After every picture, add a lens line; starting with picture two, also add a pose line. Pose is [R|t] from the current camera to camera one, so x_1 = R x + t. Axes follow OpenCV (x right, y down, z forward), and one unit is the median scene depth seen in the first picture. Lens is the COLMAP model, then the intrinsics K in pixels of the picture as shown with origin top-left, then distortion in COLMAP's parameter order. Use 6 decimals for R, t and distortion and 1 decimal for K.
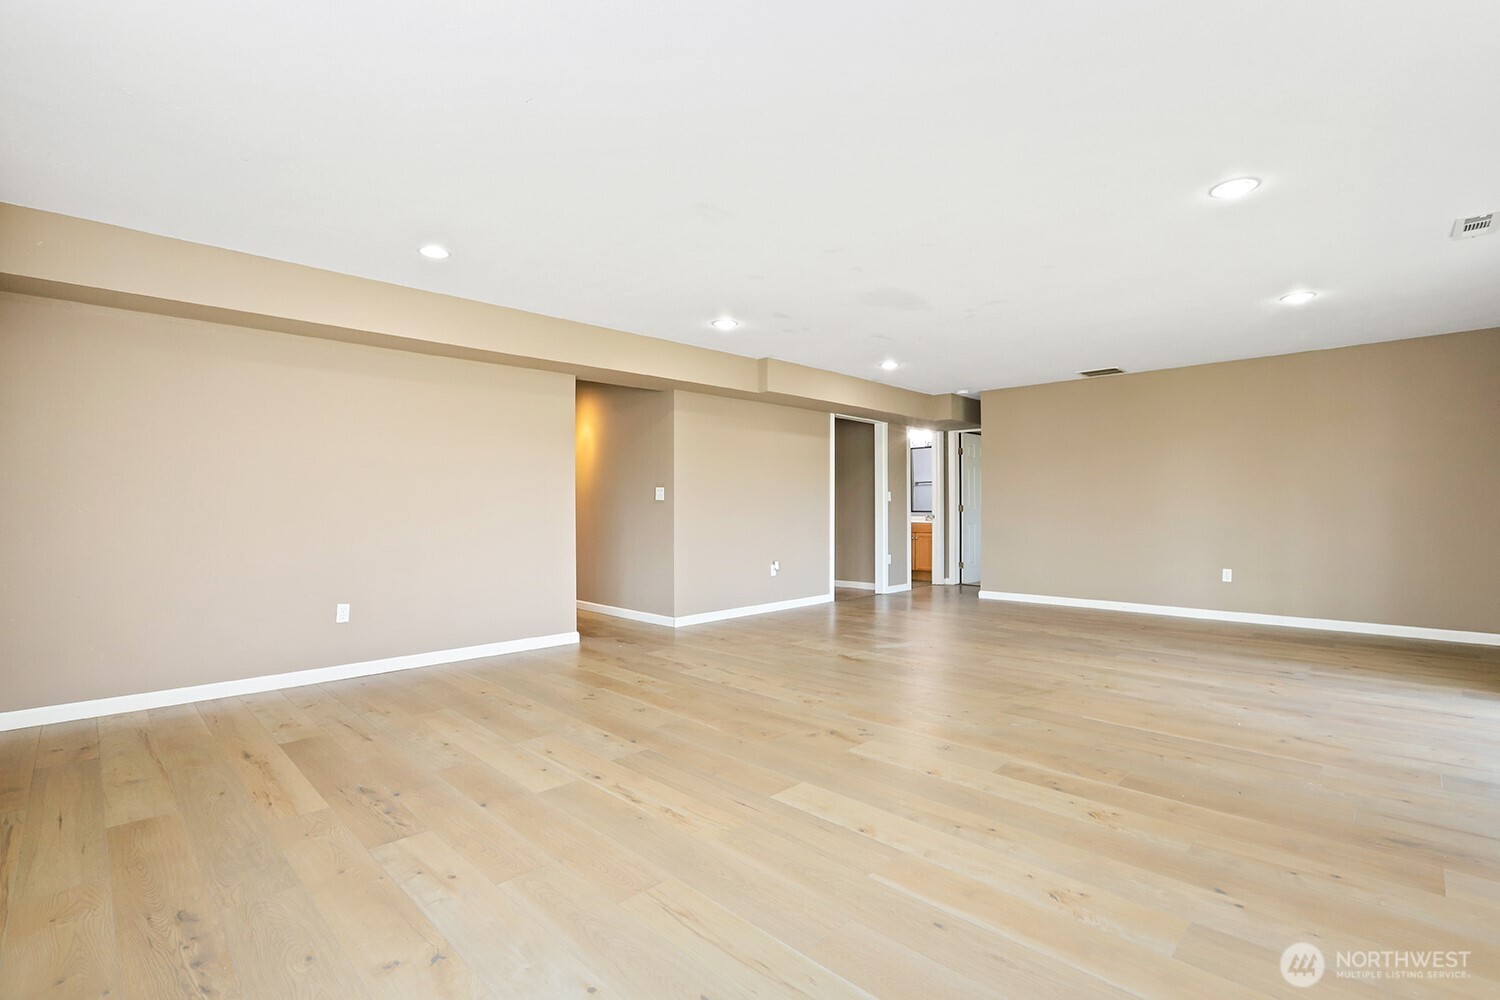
lens RADIAL K [[719.6, 0, 755.9], [0, 719.6, 499.4], [0, 0, 1]] dist [-0.033260, 0.000859]
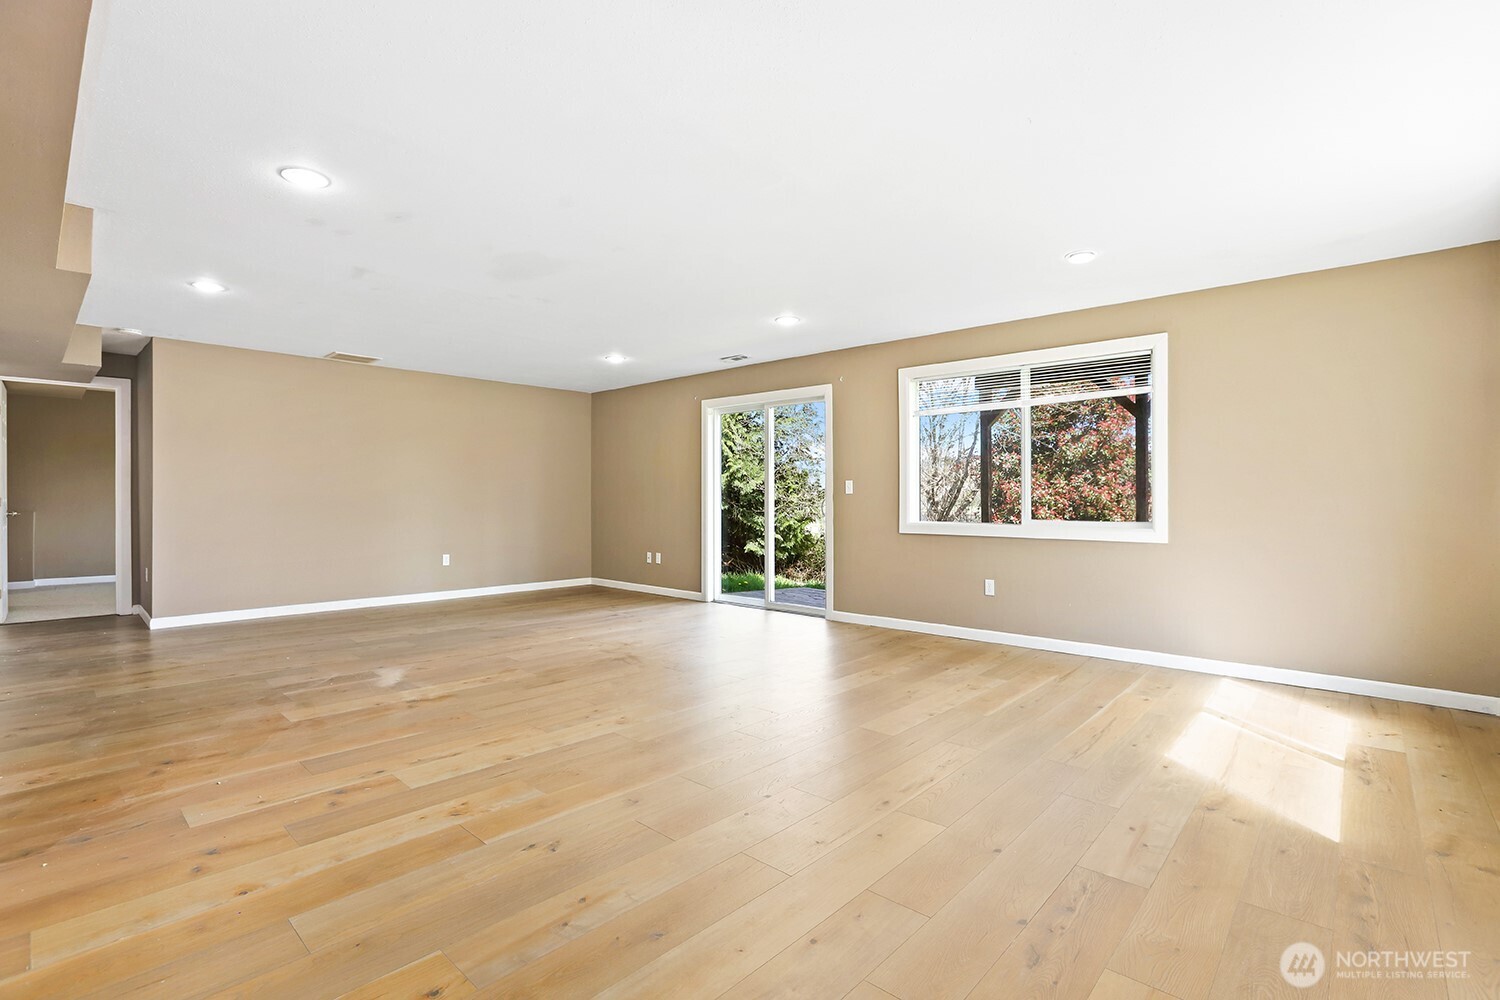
lens RADIAL K [[691.9, 0, 764.9], [0, 691.9, 498.6], [0, 0, 1]] dist [-0.033455, 0.000642]
pose [[-0.080289, 0.007248, 0.996745, -0.836974], [-0.016940, 0.999819, -0.008635, 0.012773], [-0.996628, -0.017578, -0.080152, 0.957183]]
